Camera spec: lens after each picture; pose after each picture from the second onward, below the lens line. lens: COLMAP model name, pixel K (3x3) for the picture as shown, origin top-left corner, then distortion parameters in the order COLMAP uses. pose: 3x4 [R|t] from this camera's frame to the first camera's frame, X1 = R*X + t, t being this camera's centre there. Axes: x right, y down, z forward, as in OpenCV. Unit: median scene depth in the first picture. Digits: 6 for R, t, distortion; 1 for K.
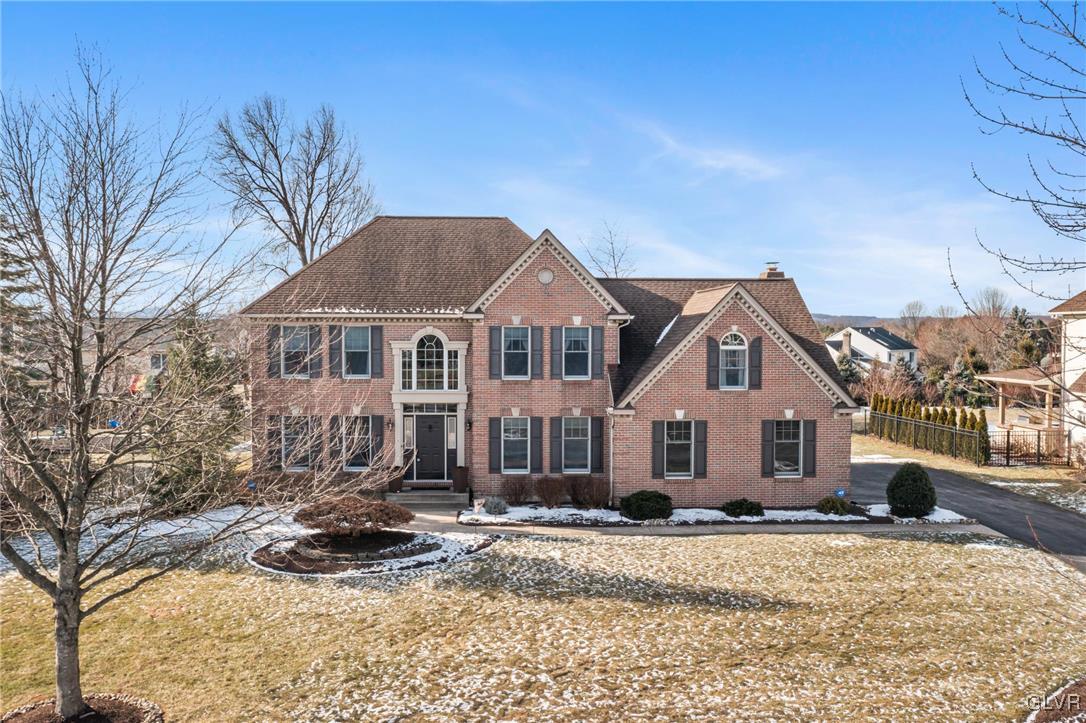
lens RADIAL K [[959.8, 0, 543.0], [0, 959.8, 361.5], [0, 0, 1]] dist [0.002550, -0.001752]
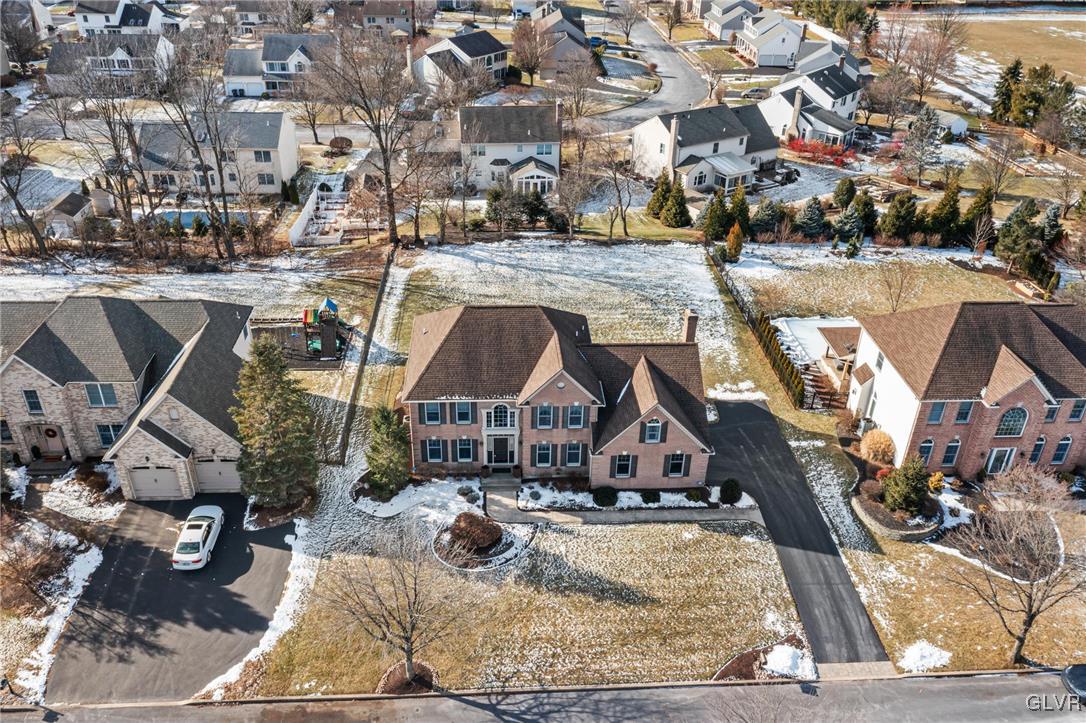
lens RADIAL K [[862.9, 0, 543.0], [0, 862.9, 361.5], [0, 0, 1]] dist [-0.002913, -0.002849]
pose [[0.999822, 0.017793, 0.006280, -0.046715], [-0.018610, 0.875046, 0.483682, -1.000726], [0.003111, -0.483713, 0.875221, -0.514742]]
